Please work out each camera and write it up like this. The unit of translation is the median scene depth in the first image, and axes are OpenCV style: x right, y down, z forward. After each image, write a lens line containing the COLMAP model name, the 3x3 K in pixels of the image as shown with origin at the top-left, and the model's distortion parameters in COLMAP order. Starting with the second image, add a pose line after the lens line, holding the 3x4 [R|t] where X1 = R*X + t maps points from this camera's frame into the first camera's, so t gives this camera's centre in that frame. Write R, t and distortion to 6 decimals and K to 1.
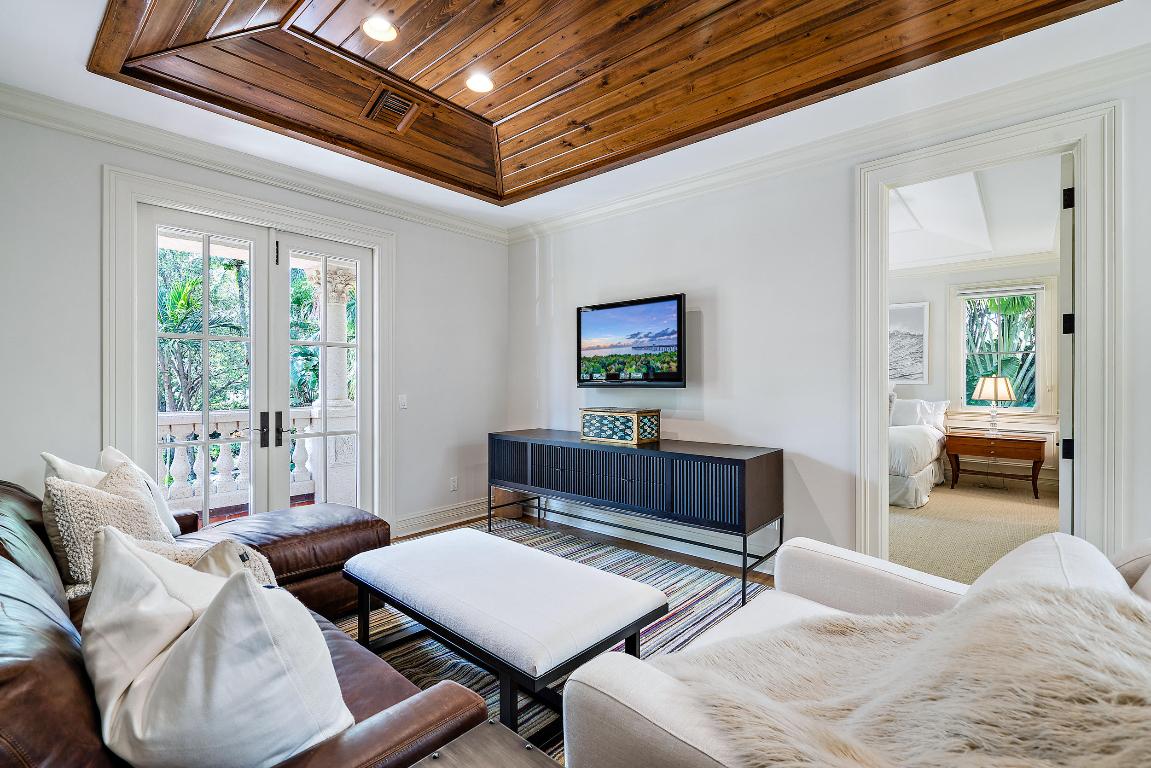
lens RADIAL K [[522.9, 0, 577.3], [0, 522.9, 381.9], [0, 0, 1]] dist [-0.002334, -0.000378]
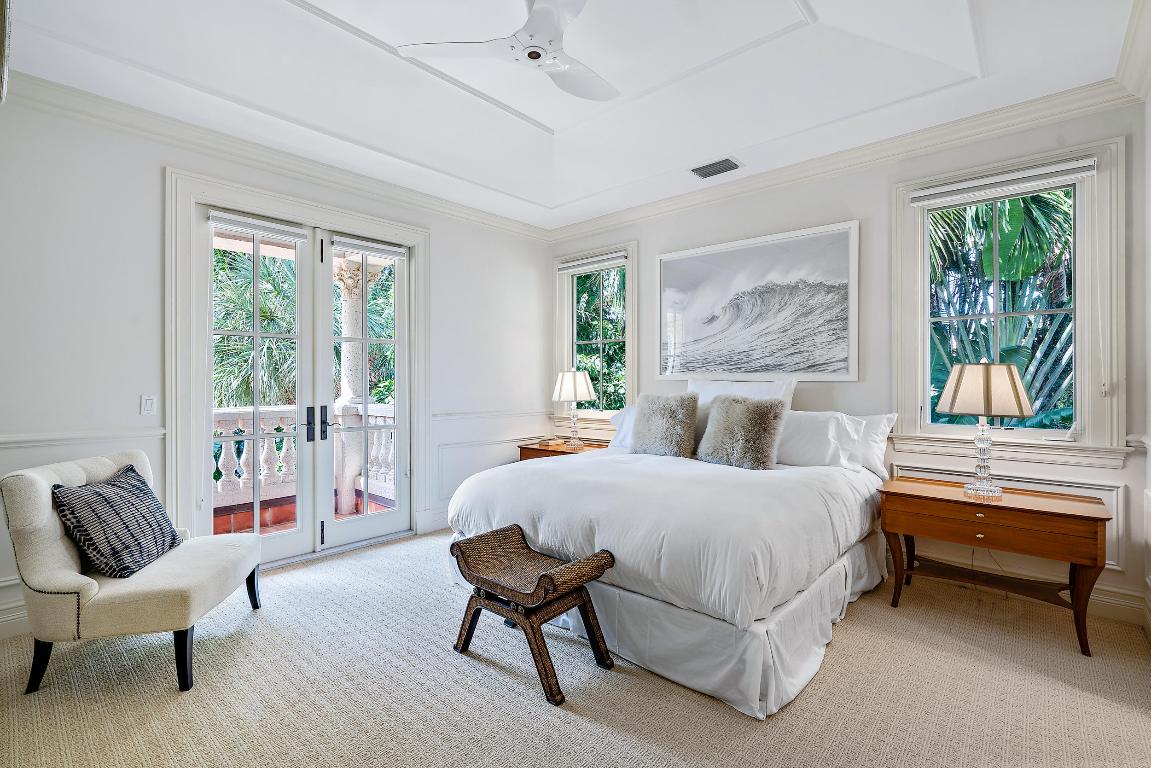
lens RADIAL K [[522.9, 0, 573.7], [0, 522.9, 382.9], [0, 0, 1]] dist [-0.002334, -0.000378]
pose [[0.999974, -0.001830, -0.006993, 0.427161], [0.001824, 0.999998, -0.000884, 0.006534], [0.006995, 0.000872, 0.999975, 0.522370]]
